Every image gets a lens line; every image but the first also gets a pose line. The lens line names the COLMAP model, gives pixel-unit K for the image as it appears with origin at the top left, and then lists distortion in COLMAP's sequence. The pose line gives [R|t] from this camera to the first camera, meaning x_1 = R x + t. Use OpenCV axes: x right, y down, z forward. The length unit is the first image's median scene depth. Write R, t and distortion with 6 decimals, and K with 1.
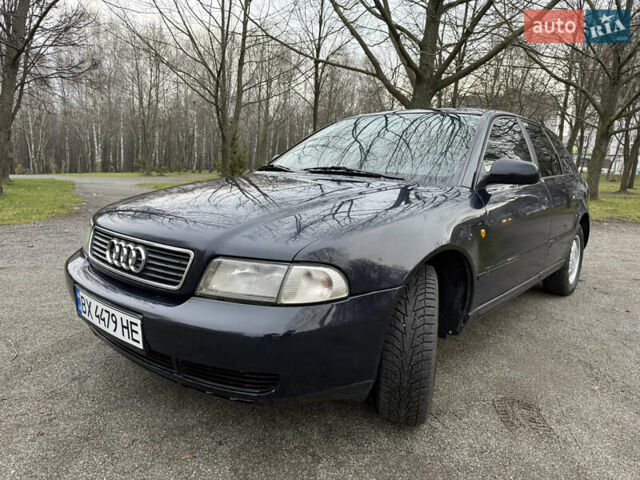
lens RADIAL K [[455.1, 0, 322.4], [0, 455.1, 243.8], [0, 0, 1]] dist [0.035385, -0.045379]
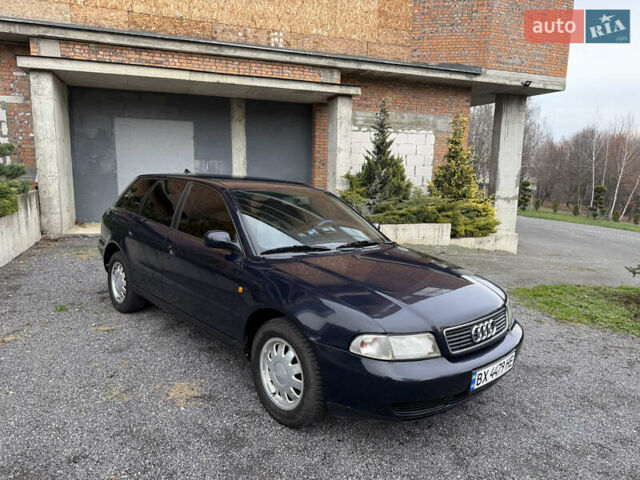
lens RADIAL K [[455.1, 0, 320.2], [0, 455.1, 243.3], [0, 0, 1]] dist [0.035385, -0.045379]
pose [[0.113080, -0.186775, 0.975873, -2.092692], [0.118921, 0.977657, 0.173337, -0.646661], [-0.986443, 0.096451, 0.132765, 1.399322]]
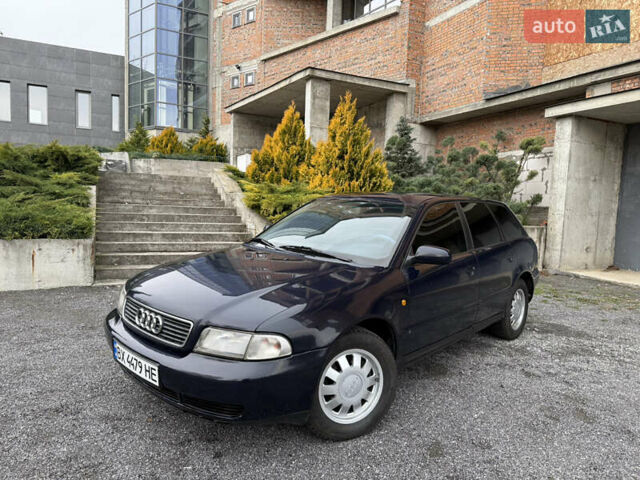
lens RADIAL K [[455.1, 0, 320.3], [0, 455.1, 241.0], [0, 0, 1]] dist [0.035385, -0.045379]
pose [[0.999411, 0.011577, -0.032299, 0.180820], [-0.013517, 0.998076, -0.060517, -0.158591], [0.031536, 0.060918, 0.997644, -0.506999]]
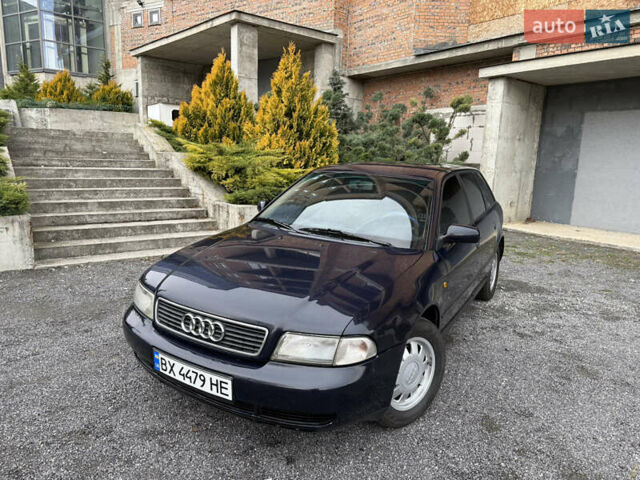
lens RADIAL K [[455.1, 0, 320.1], [0, 455.1, 243.0], [0, 0, 1]] dist [0.035385, -0.045379]
pose [[0.983791, -0.029590, 0.176863, -0.339745], [0.020738, 0.998448, 0.051693, -0.293685], [-0.178118, -0.047188, 0.982877, -0.363355]]
